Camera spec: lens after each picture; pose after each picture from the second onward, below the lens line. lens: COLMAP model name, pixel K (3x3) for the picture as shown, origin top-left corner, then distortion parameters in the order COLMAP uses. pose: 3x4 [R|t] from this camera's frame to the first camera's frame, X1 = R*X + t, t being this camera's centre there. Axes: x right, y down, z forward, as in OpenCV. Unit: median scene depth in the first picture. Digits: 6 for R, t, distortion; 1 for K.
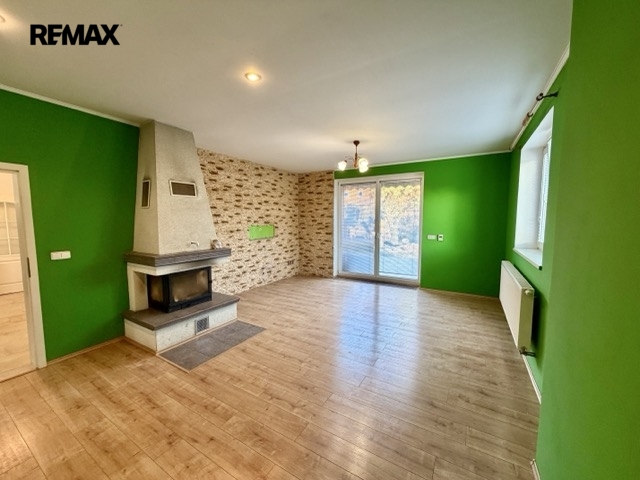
lens RADIAL K [[256.3, 0, 317.1], [0, 256.3, 240.4], [0, 0, 1]] dist [-0.000815, -0.000381]
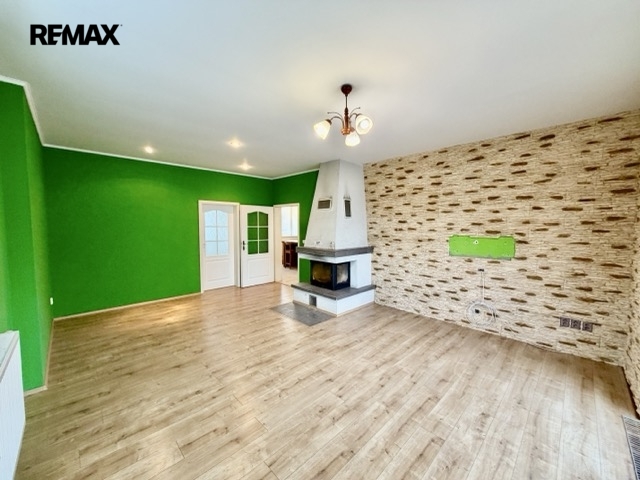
lens RADIAL K [[256.3, 0, 318.2], [0, 256.3, 240.5], [0, 0, 1]] dist [-0.000815, -0.000381]
pose [[-0.251595, 0.058254, -0.966078, 0.545450], [-0.086006, 0.992892, 0.082269, -0.071319], [0.964004, 0.103787, -0.244797, 0.835032]]
